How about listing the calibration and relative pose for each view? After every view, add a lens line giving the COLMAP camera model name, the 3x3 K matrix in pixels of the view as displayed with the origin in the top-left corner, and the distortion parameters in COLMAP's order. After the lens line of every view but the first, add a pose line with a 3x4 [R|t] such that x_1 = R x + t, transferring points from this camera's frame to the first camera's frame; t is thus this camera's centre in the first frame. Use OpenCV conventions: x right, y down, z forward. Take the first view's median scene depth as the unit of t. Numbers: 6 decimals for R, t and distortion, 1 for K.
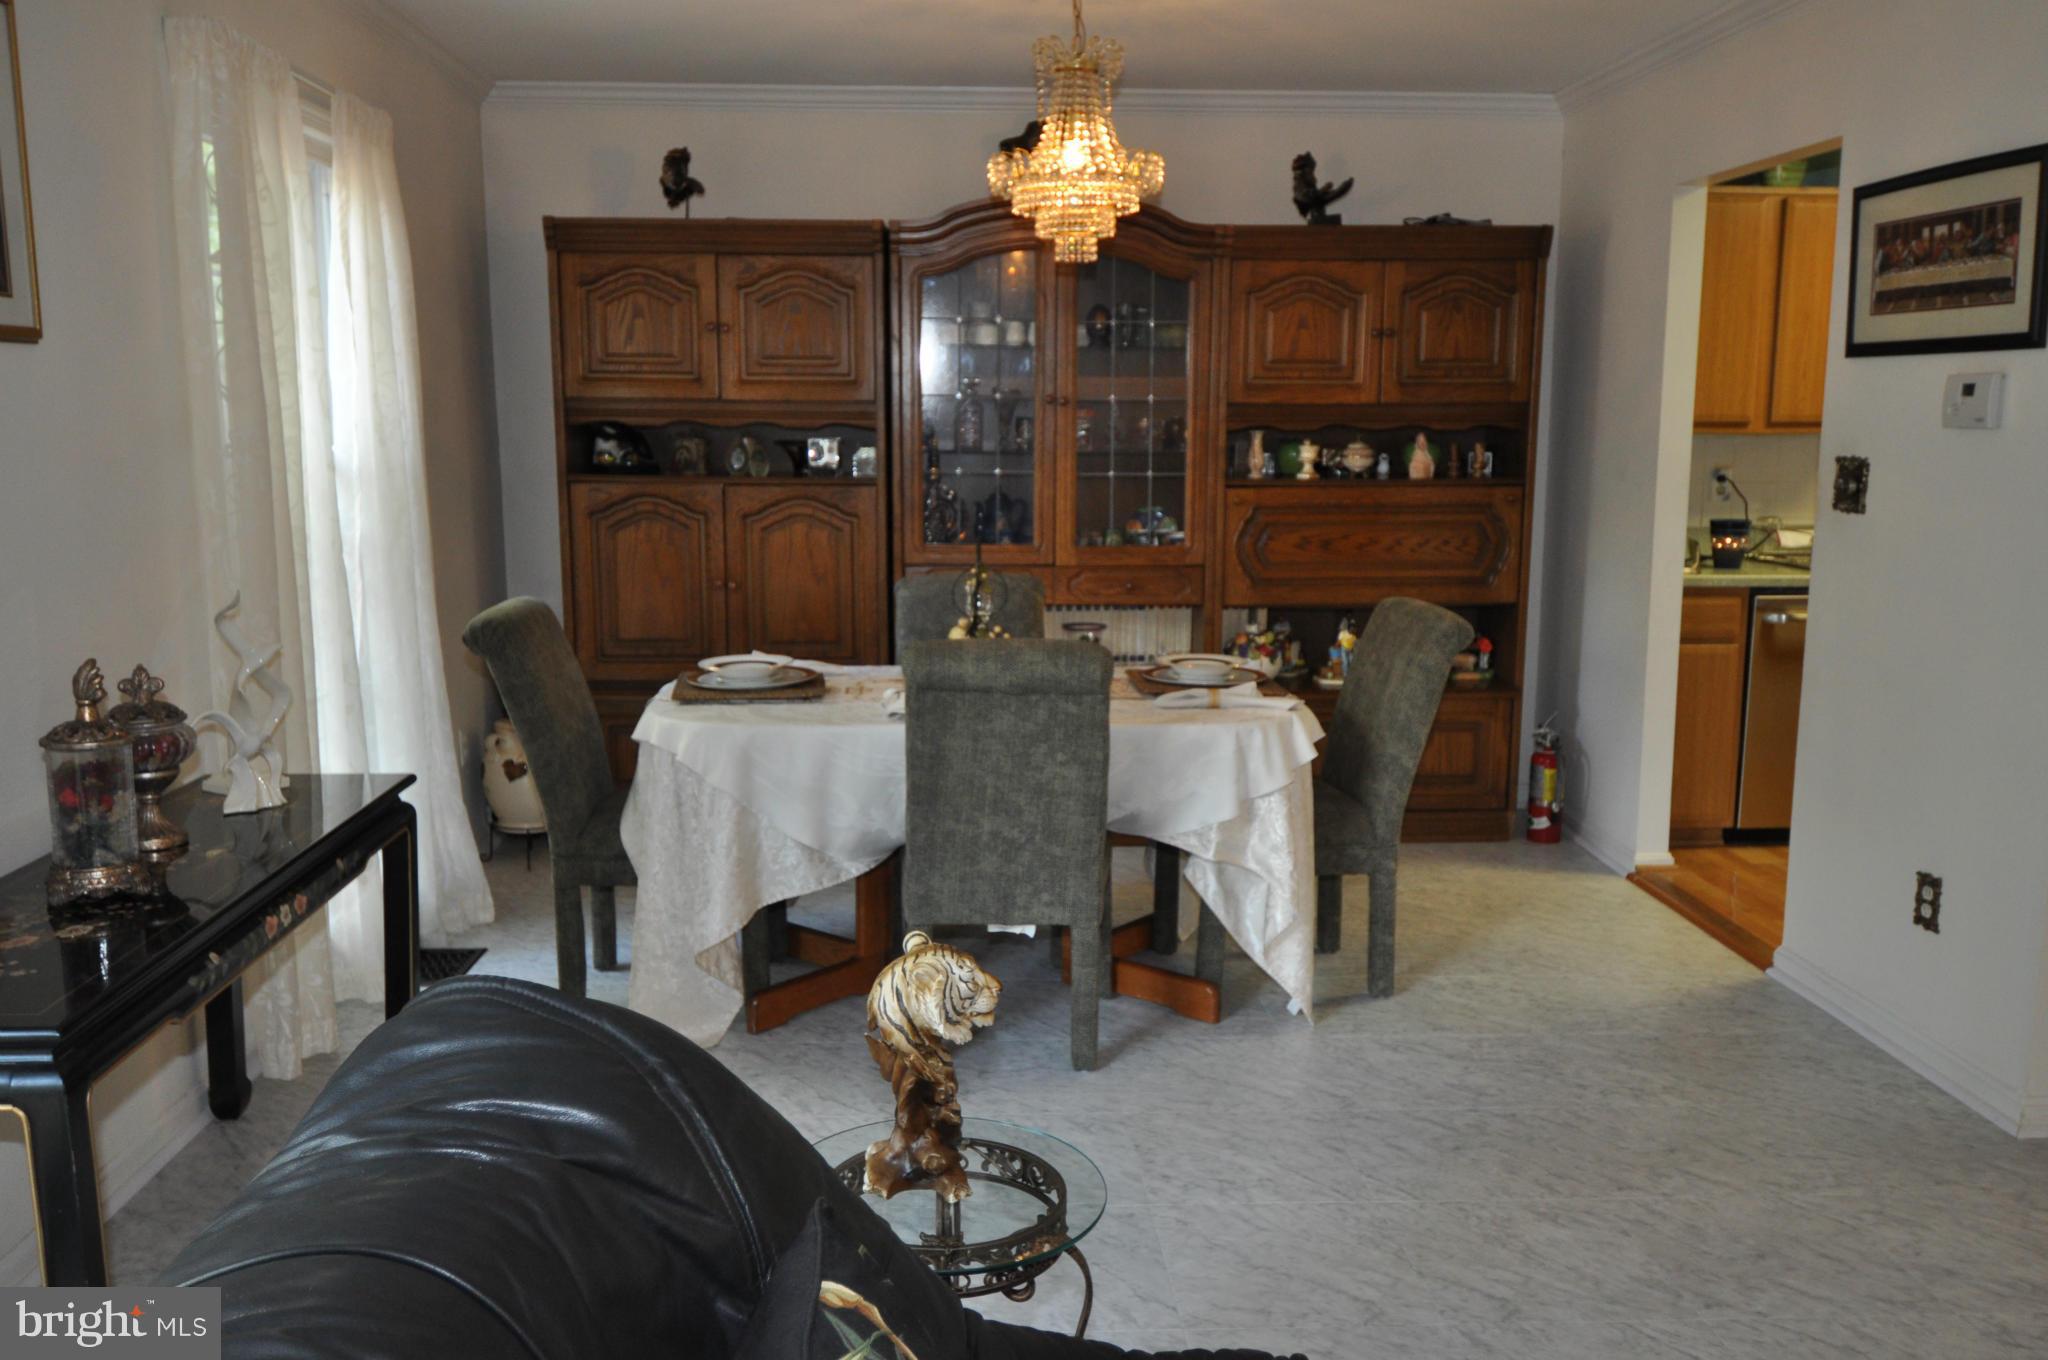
lens RADIAL K [[1632.0, 0, 1024.0], [0, 1632.0, 680.0], [0, 0, 1]] dist [0.001028, -0.008193]
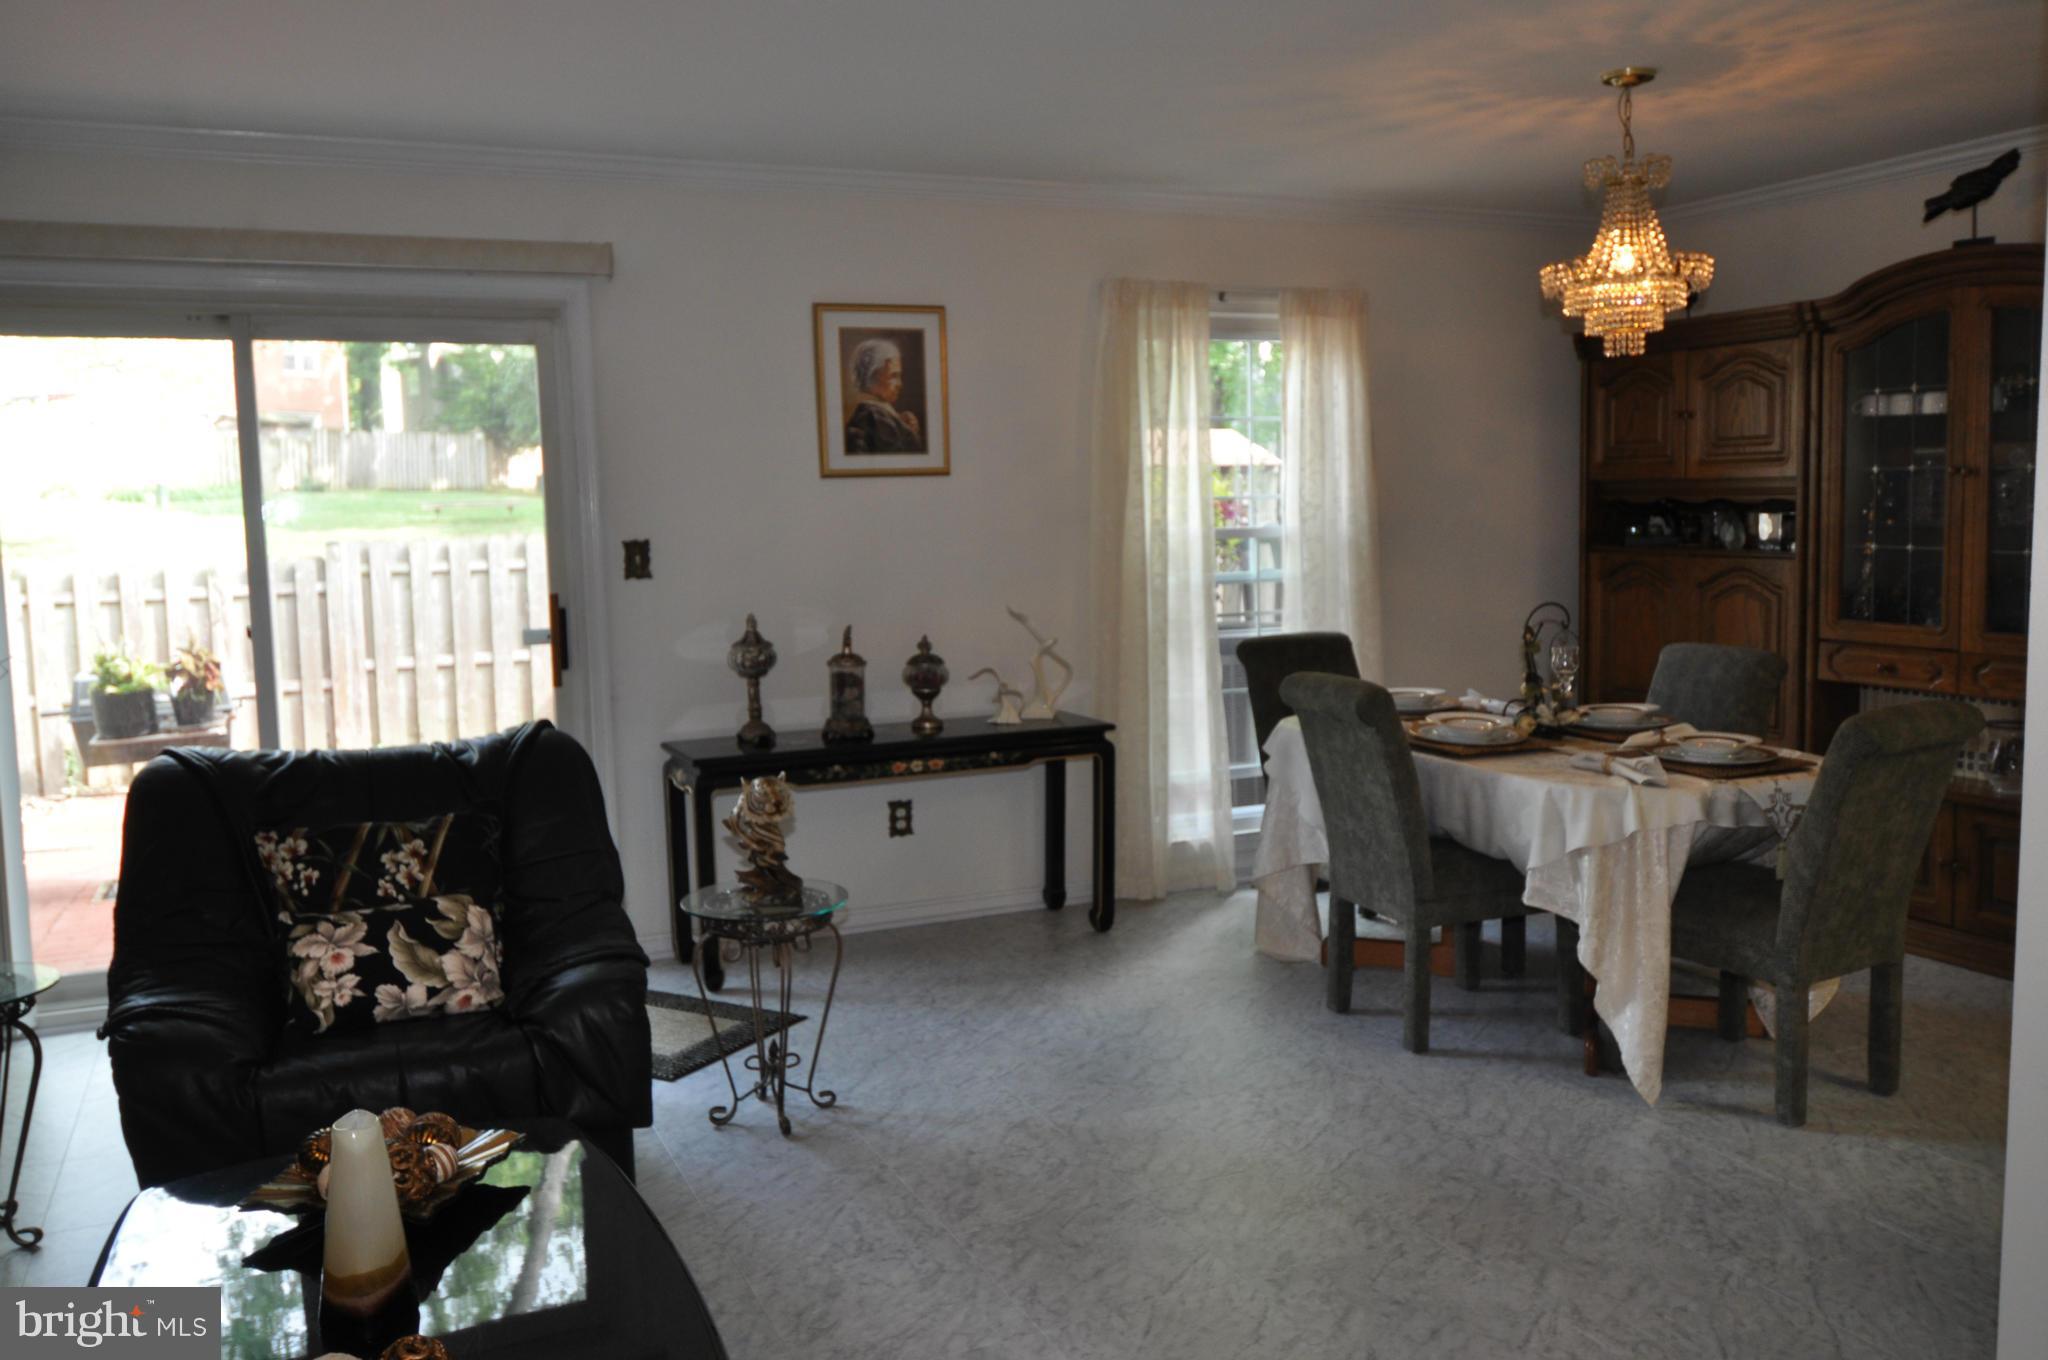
lens RADIAL K [[1632.0, 0, 1024.0], [0, 1632.0, 680.0], [0, 0, 1]] dist [0.001028, -0.008193]
pose [[0.364480, 0.091514, -0.926703, 0.899790], [-0.125590, 0.990898, 0.048458, -0.044092], [0.922703, 0.098723, 0.372656, 0.242560]]
